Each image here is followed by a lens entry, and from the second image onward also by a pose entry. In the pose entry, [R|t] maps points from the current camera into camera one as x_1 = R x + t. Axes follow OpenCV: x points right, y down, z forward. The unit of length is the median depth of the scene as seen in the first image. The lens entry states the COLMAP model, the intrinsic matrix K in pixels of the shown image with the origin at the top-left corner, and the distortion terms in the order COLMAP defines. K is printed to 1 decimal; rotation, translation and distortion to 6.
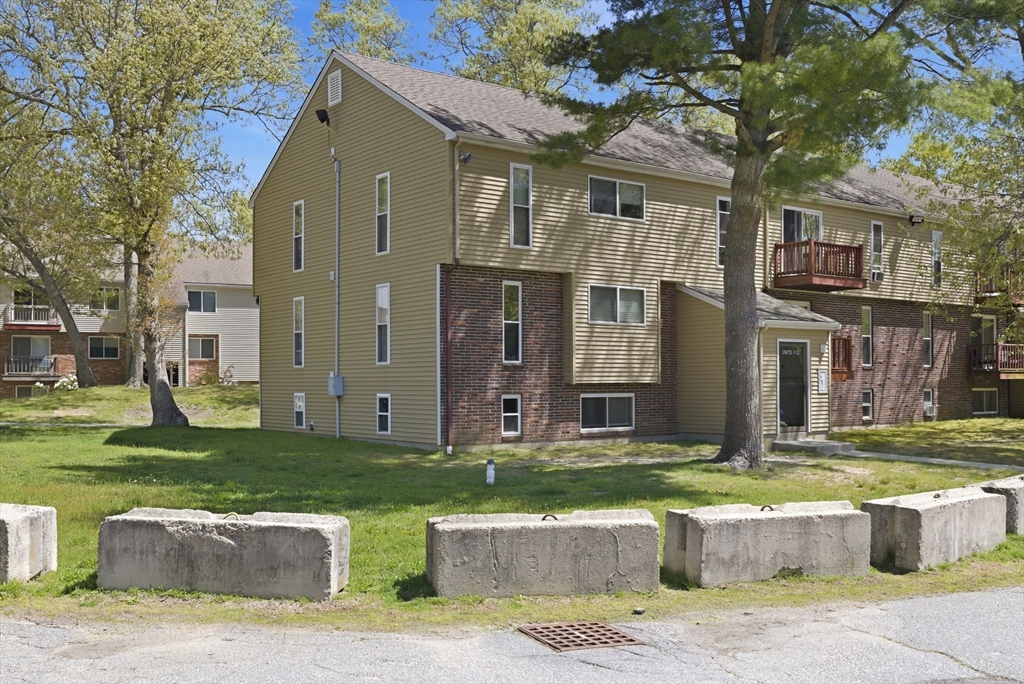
lens RADIAL K [[1012.5, 0, 512.0], [0, 1012.5, 342.0], [0, 0, 1]] dist [-0.018196, 0.038038]
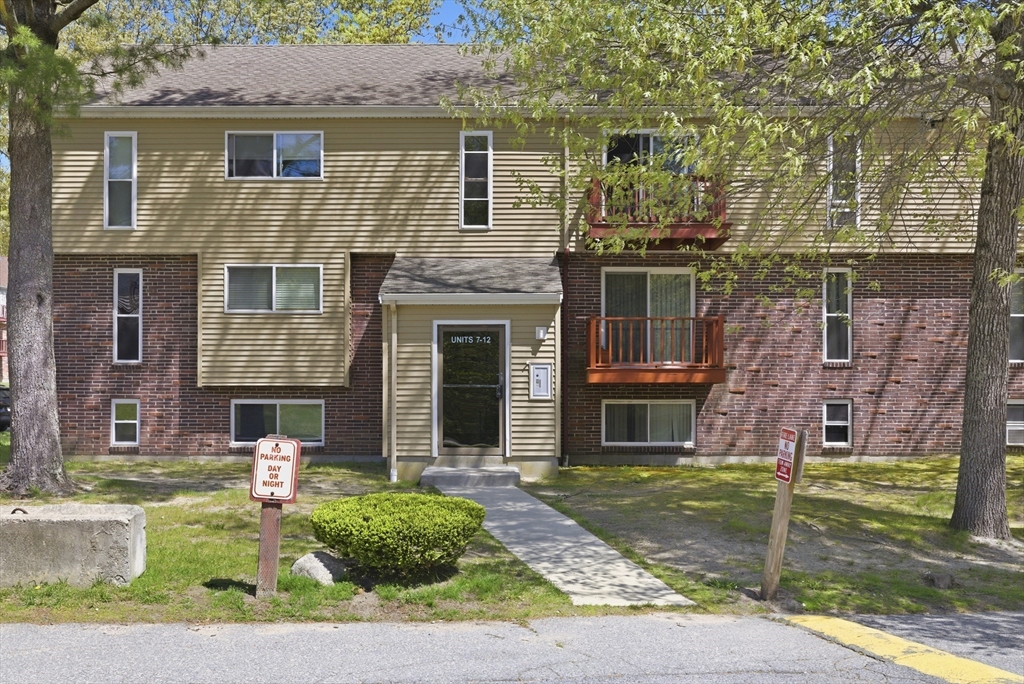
lens RADIAL K [[1022.8, 0, 512.2], [0, 1022.8, 377.0], [0, 0, 1]] dist [-0.002497, 0.019436]
pose [[0.786670, -0.015740, -0.617173, 0.745504], [0.020178, 0.999796, 0.000222, 0.036736], [0.617043, -0.012628, 0.786828, 0.478632]]
